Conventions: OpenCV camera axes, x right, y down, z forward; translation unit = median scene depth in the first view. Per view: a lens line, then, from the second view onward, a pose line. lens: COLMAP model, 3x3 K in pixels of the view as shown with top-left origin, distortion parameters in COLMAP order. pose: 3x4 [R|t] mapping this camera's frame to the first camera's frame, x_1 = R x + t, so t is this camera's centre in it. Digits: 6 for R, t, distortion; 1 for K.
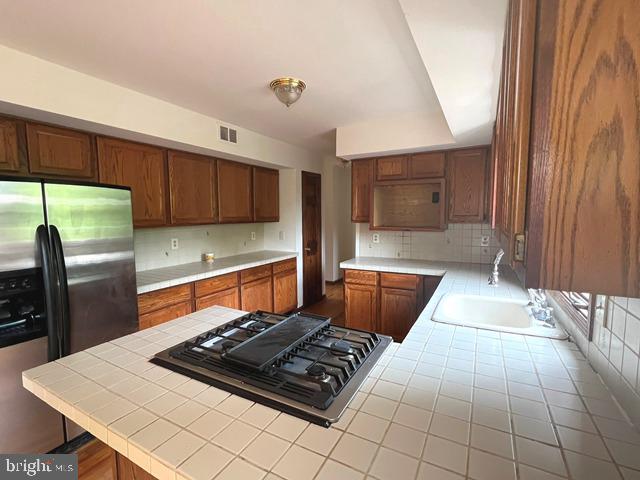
lens RADIAL K [[300.8, 0, 318.4], [0, 300.8, 238.8], [0, 0, 1]] dist [-0.000718, 0.000399]
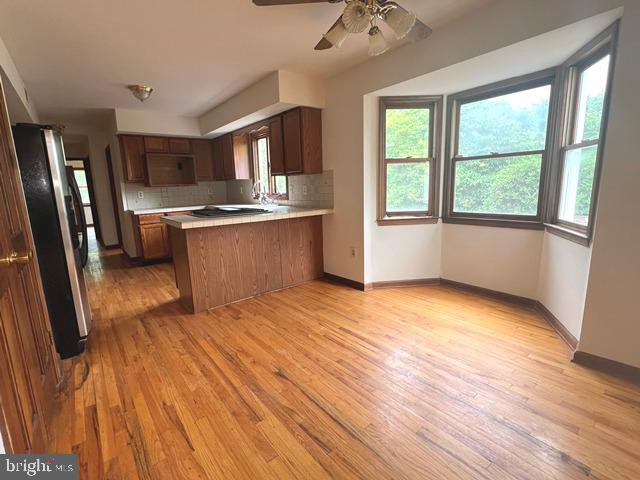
lens RADIAL K [[300.8, 0, 318.4], [0, 300.8, 238.8], [0, 0, 1]] dist [-0.000718, 0.000399]
pose [[0.377979, -0.166861, 0.910653, -0.883053], [0.106409, 0.984936, 0.136305, 0.107909], [-0.919679, 0.045381, 0.390040, -0.303685]]
